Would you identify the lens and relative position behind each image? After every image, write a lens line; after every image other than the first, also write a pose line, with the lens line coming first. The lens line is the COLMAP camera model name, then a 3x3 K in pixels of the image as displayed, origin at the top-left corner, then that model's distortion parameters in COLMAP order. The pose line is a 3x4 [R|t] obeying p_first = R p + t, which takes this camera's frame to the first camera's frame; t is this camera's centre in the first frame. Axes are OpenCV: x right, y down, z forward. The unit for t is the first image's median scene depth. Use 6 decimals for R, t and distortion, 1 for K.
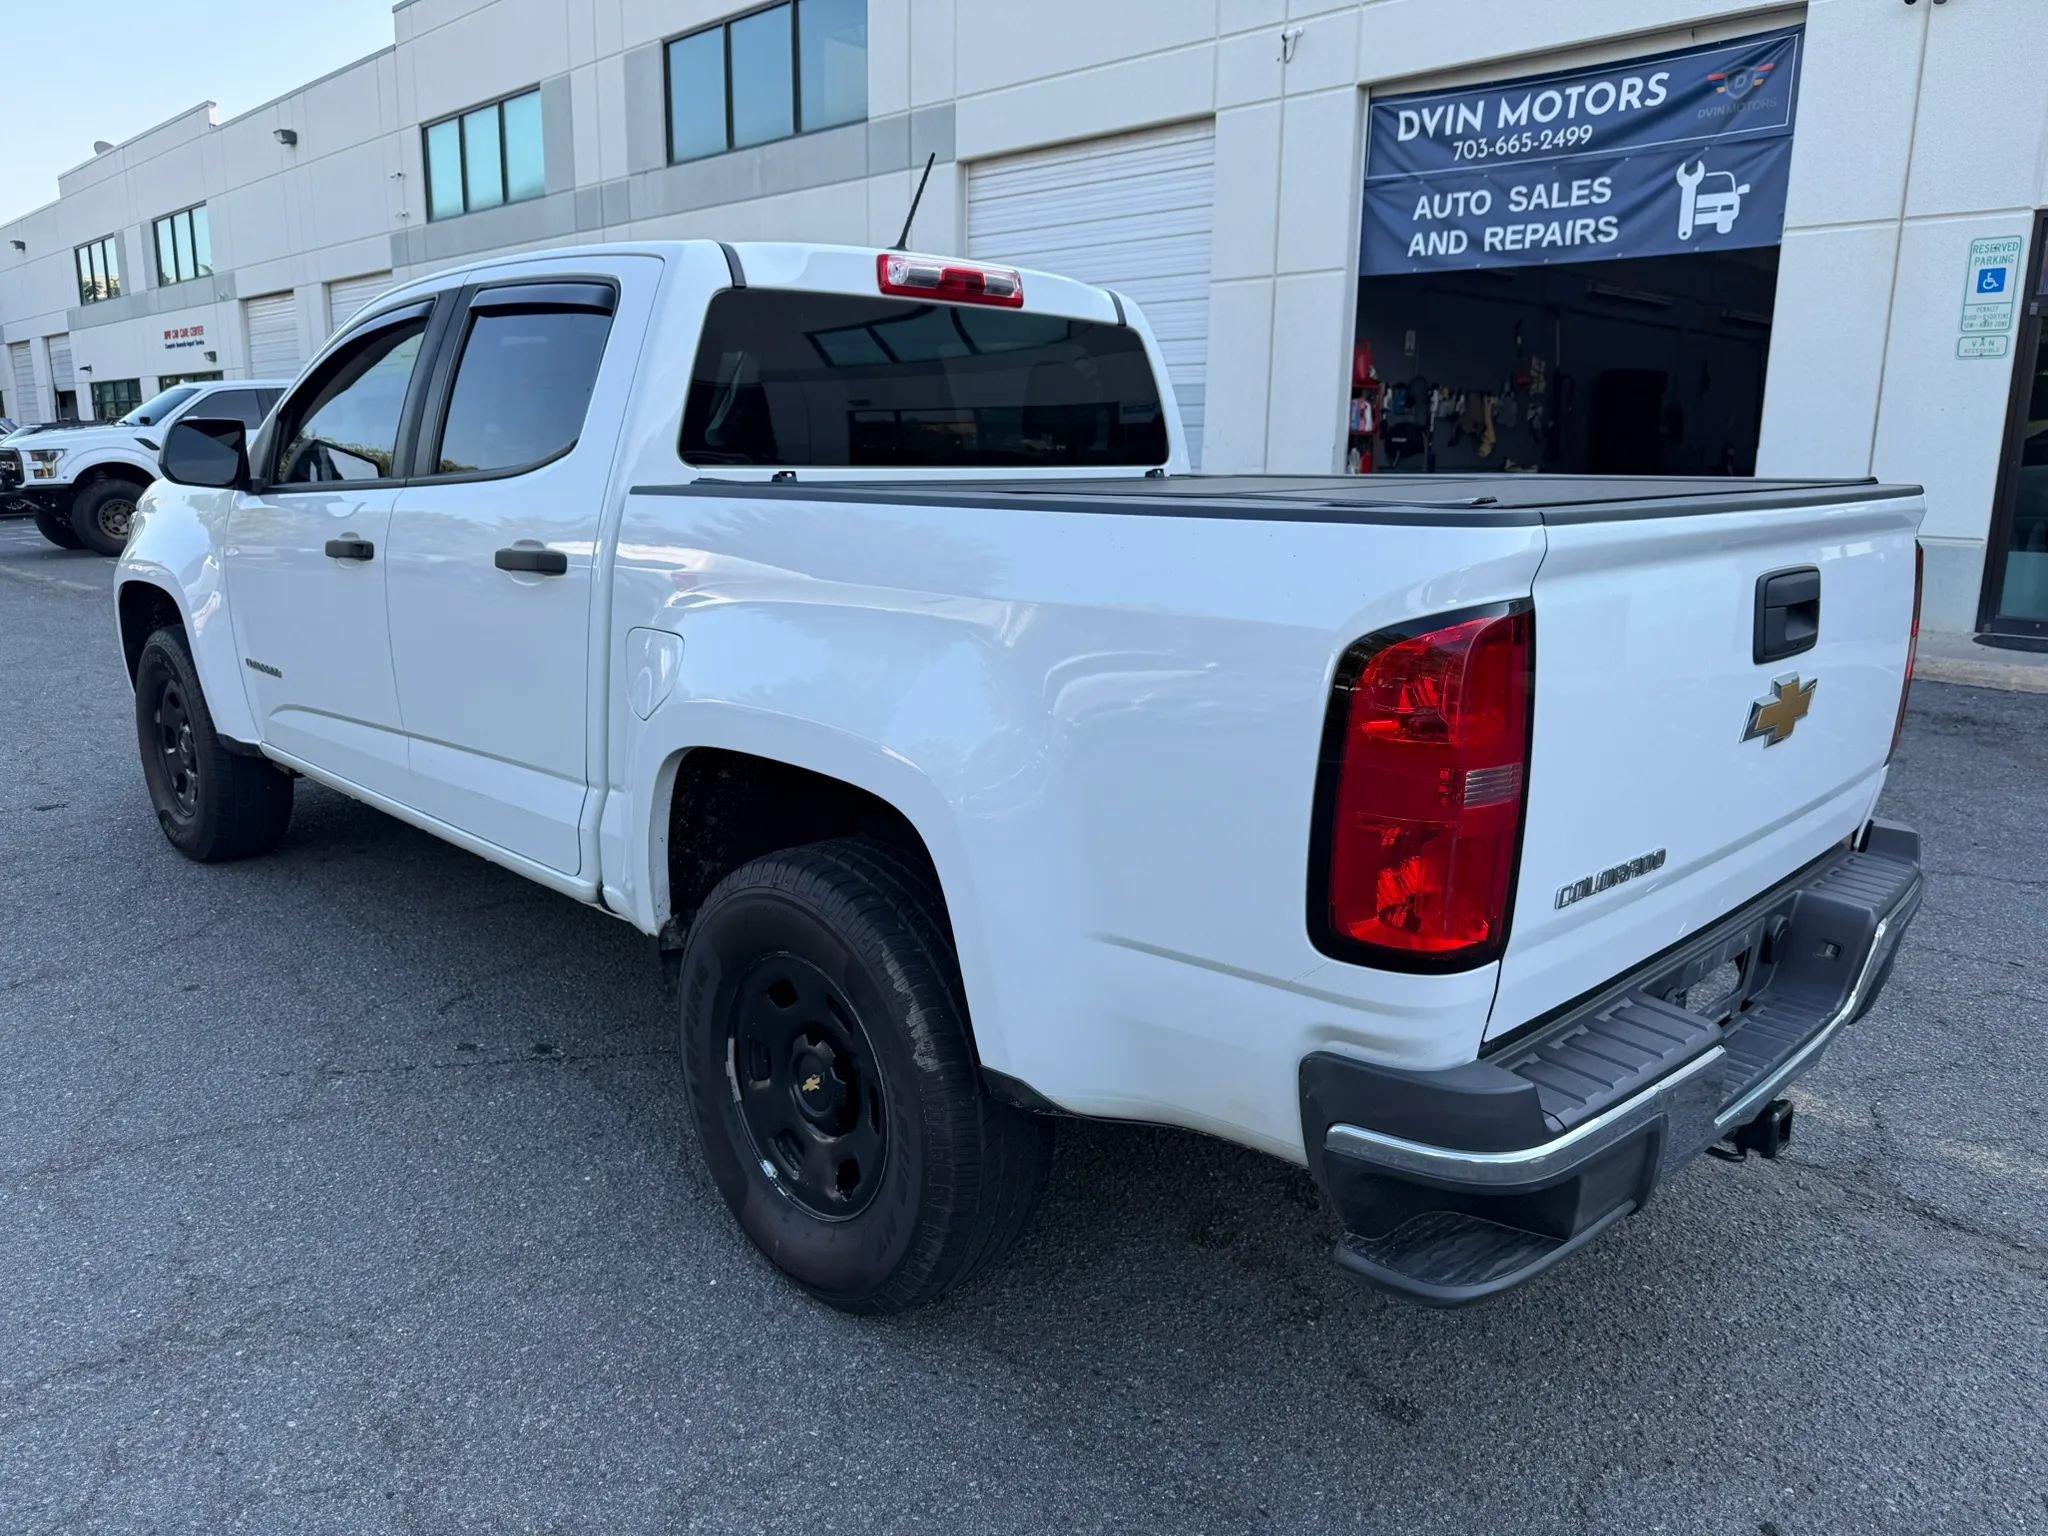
lens RADIAL K [[1436.8, 0, 1020.1], [0, 1436.8, 771.6], [0, 0, 1]] dist [0.002033, -0.008295]
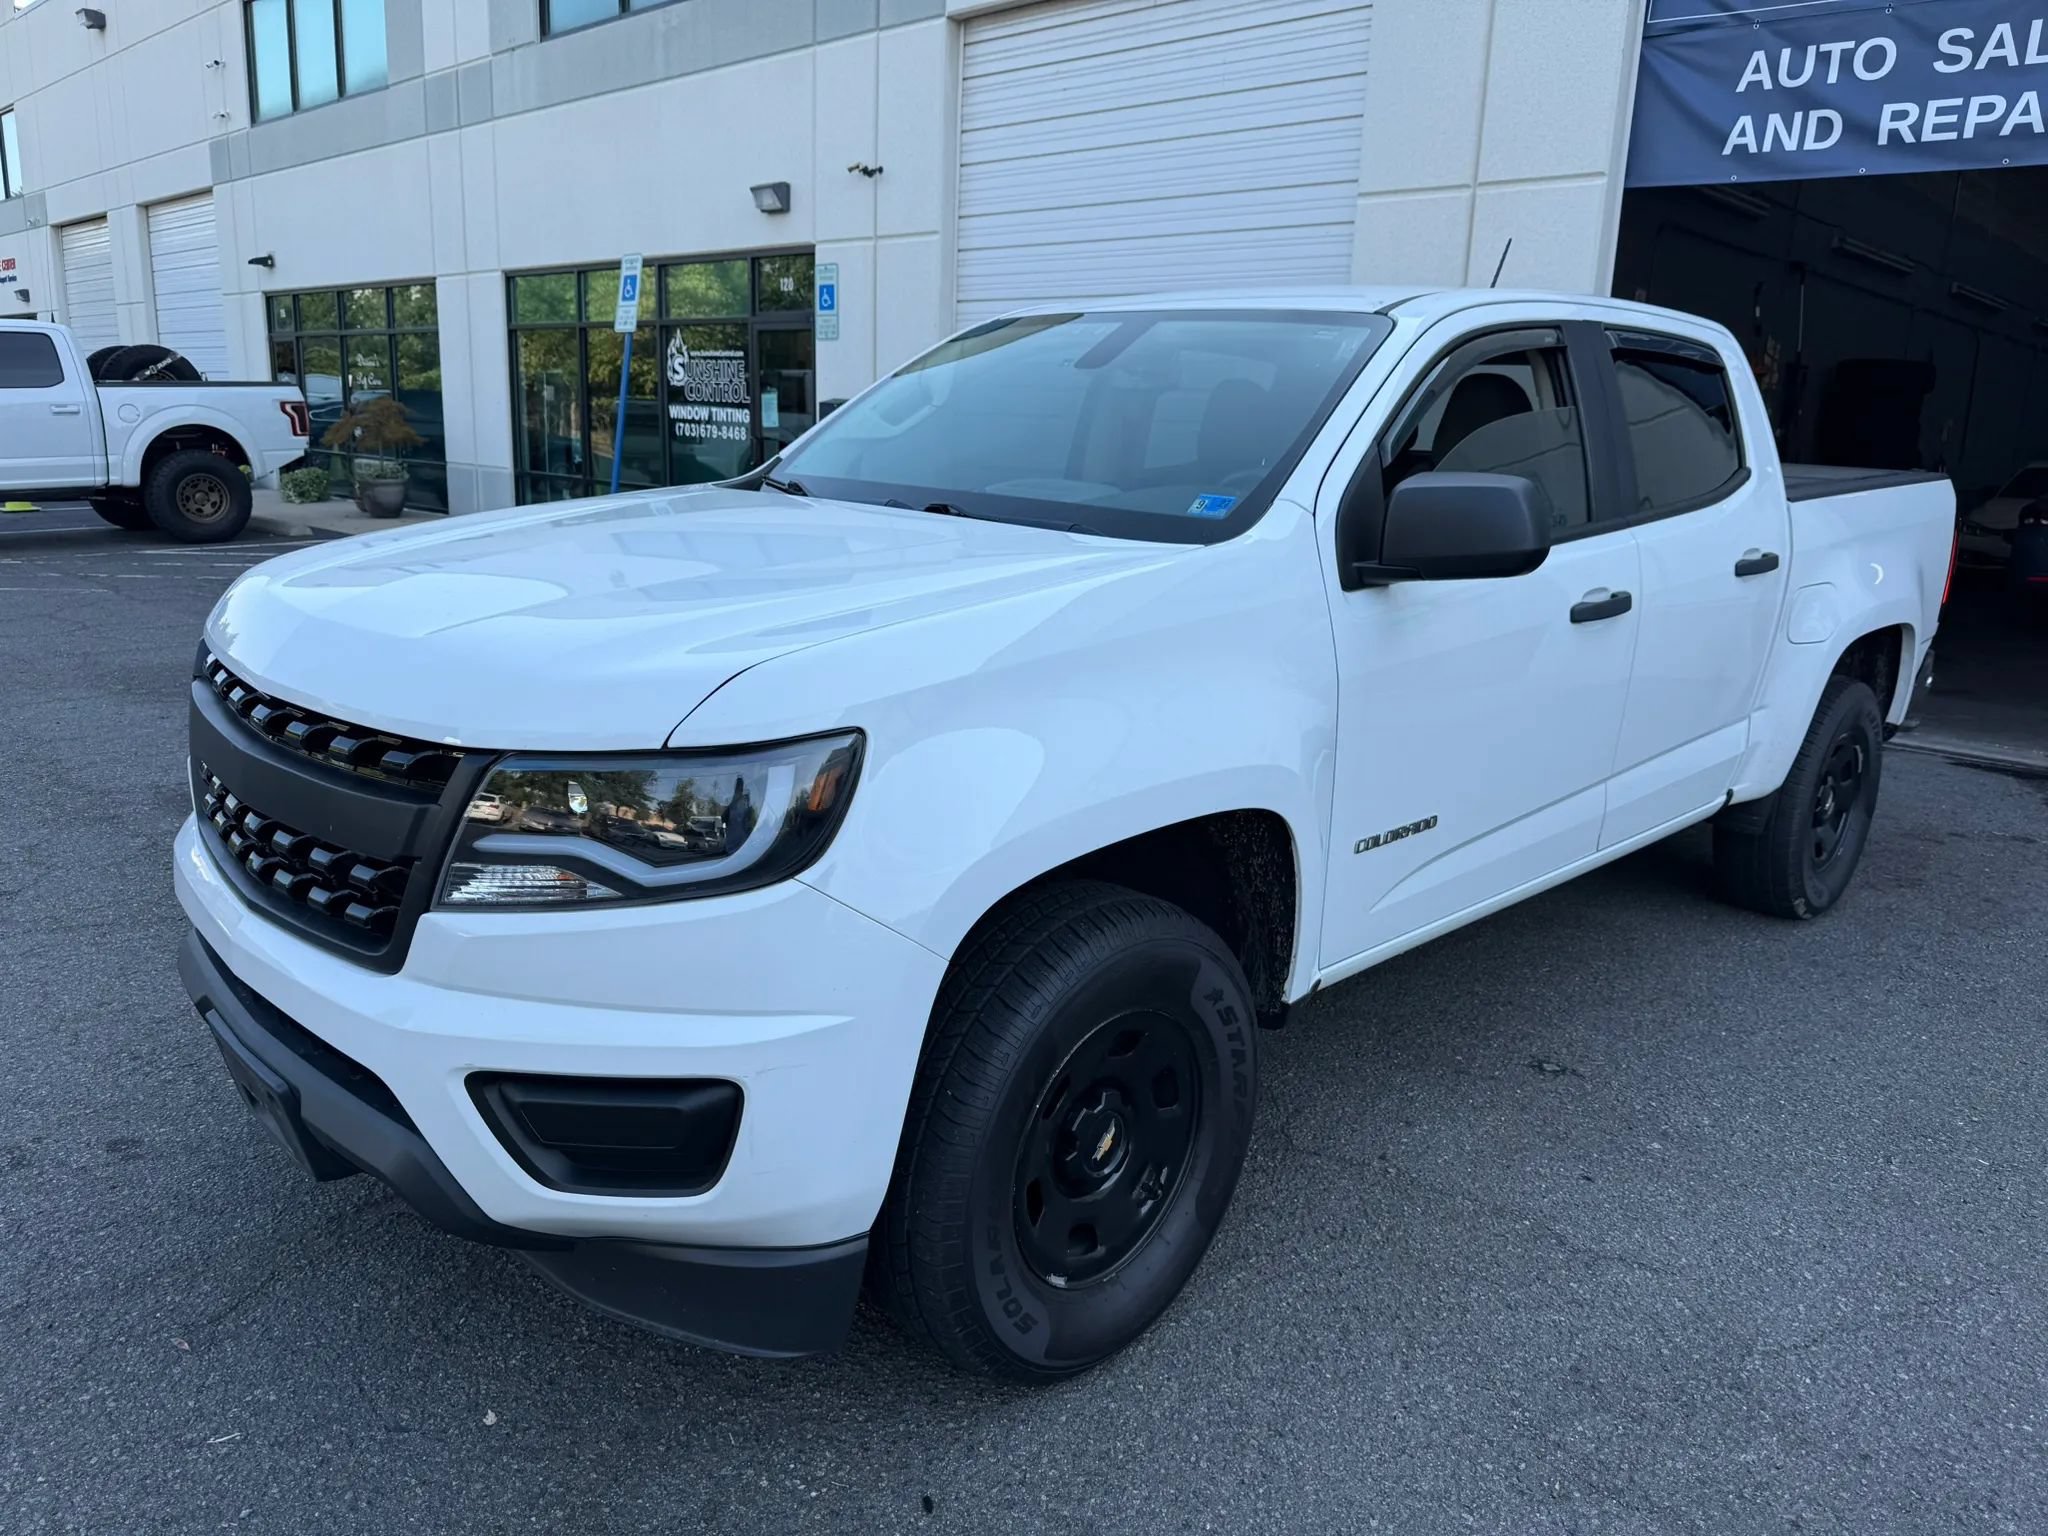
lens RADIAL K [[1436.8, 0, 1039.3], [0, 1436.8, 759.2], [0, 0, 1]] dist [0.002033, -0.008295]
pose [[0.998923, 0.019060, 0.042307, -0.031912], [-0.019316, 0.999797, 0.005653, -0.115514], [-0.042191, -0.006464, 0.999089, 0.448385]]
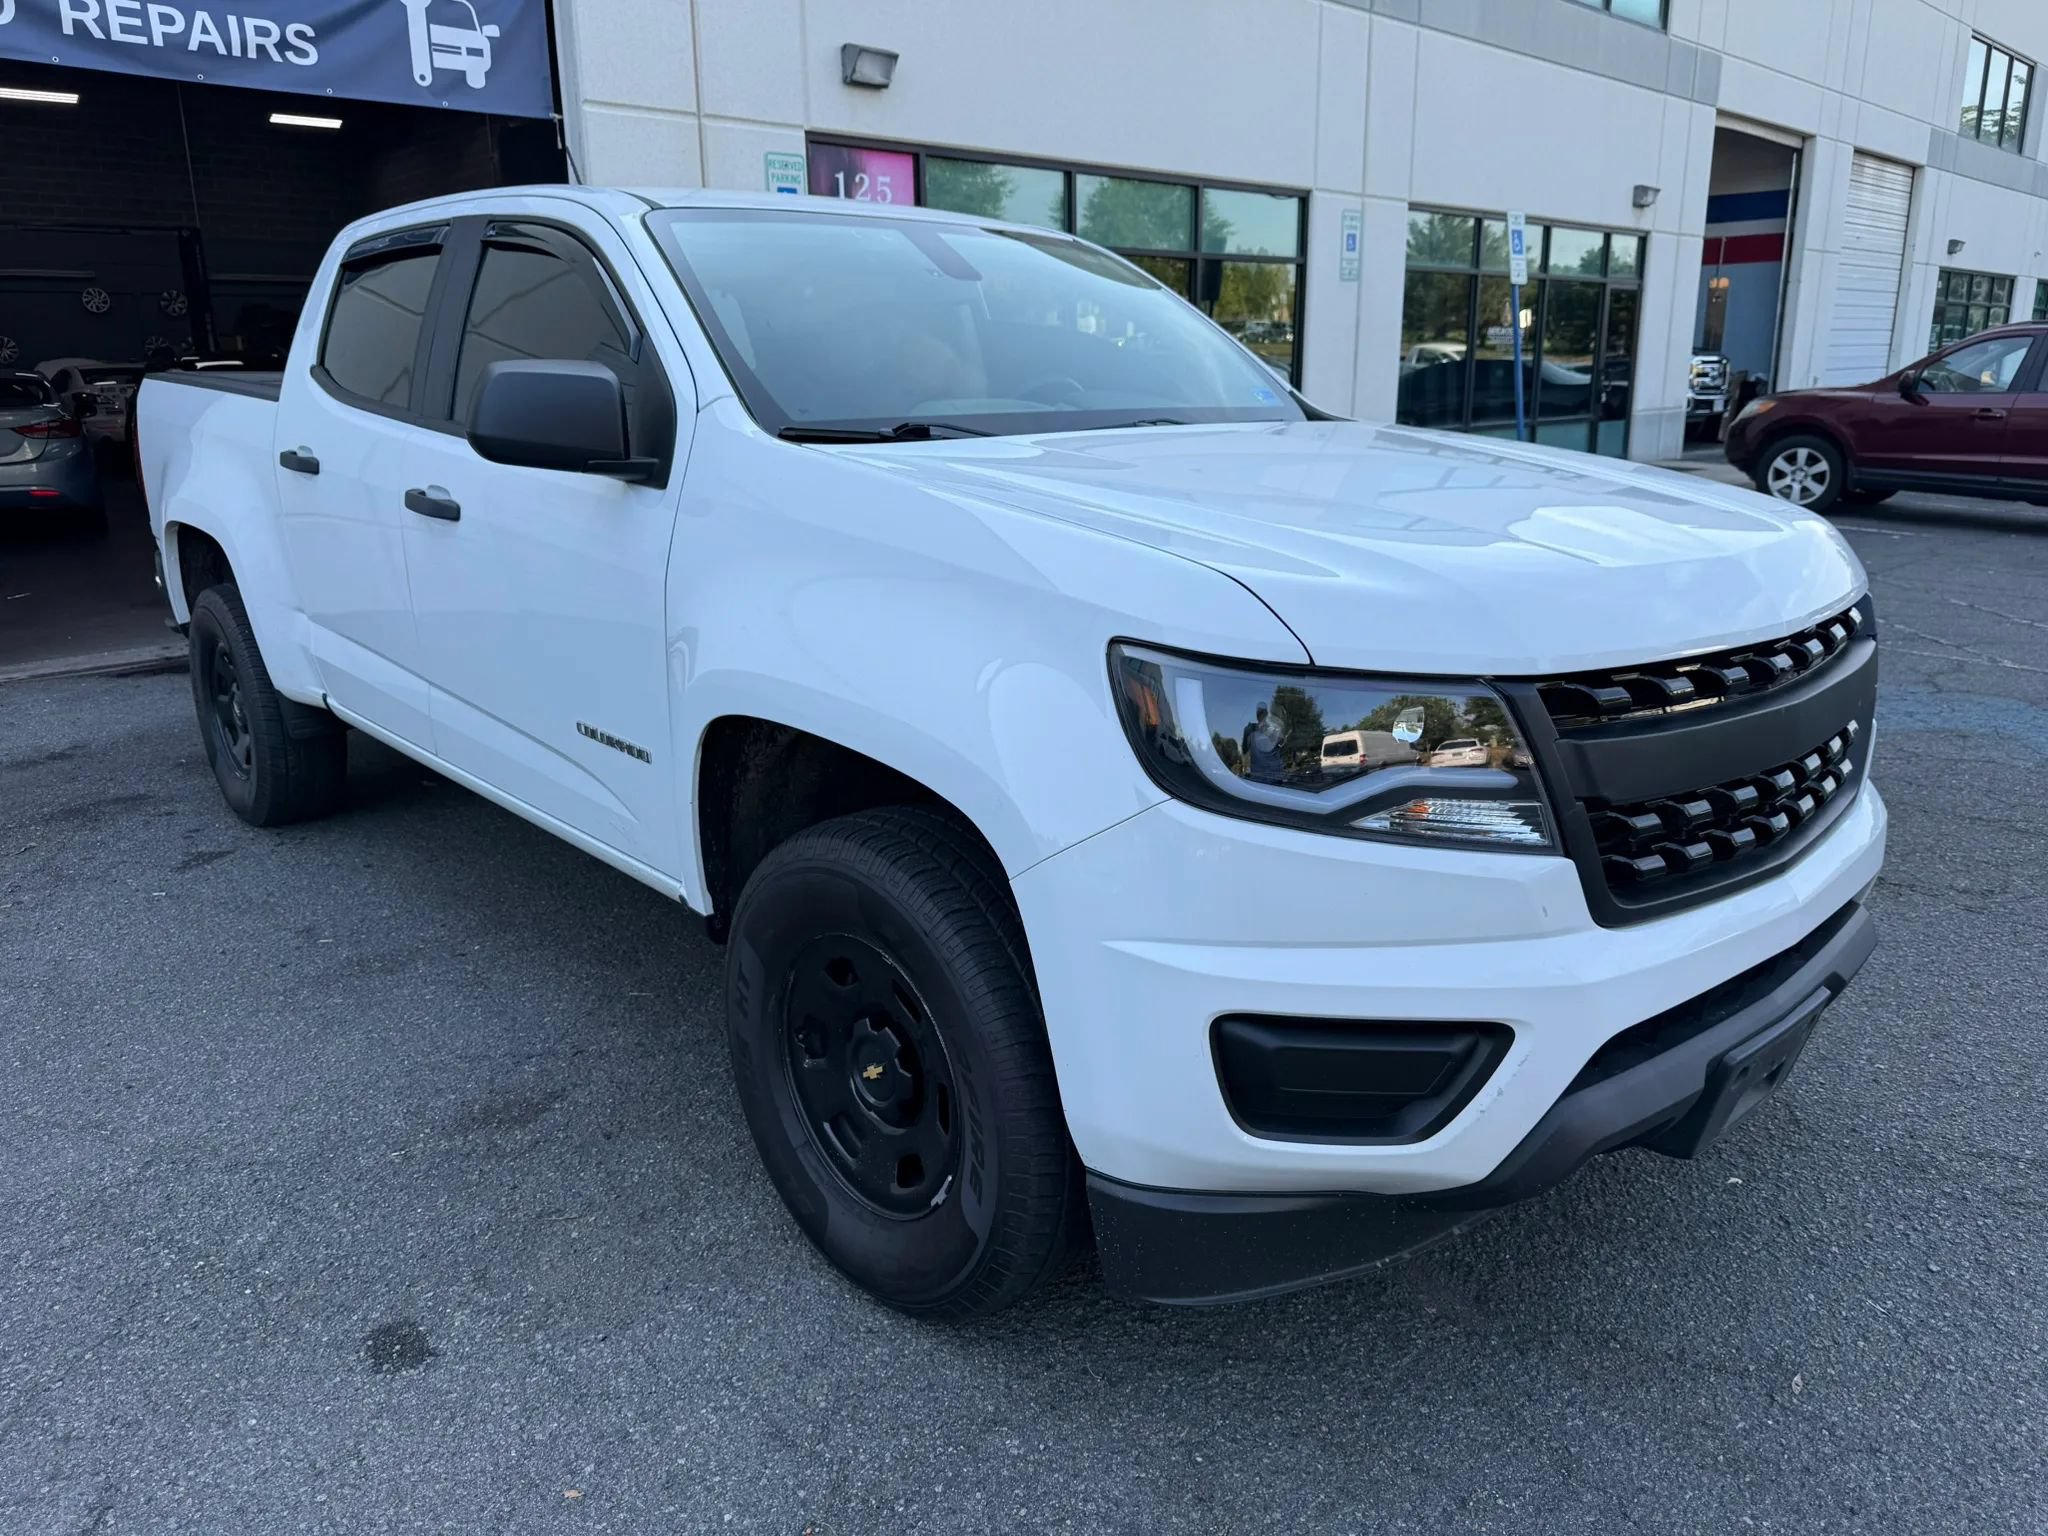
lens RADIAL K [[1436.8, 0, 1016.4], [0, 1436.8, 764.6], [0, 0, 1]] dist [0.002033, -0.008295]
pose [[0.006808, -0.279660, 0.960075, -0.275021], [0.235705, 0.933494, 0.270246, -0.169982], [-0.971801, 0.224455, 0.072272, 0.688673]]
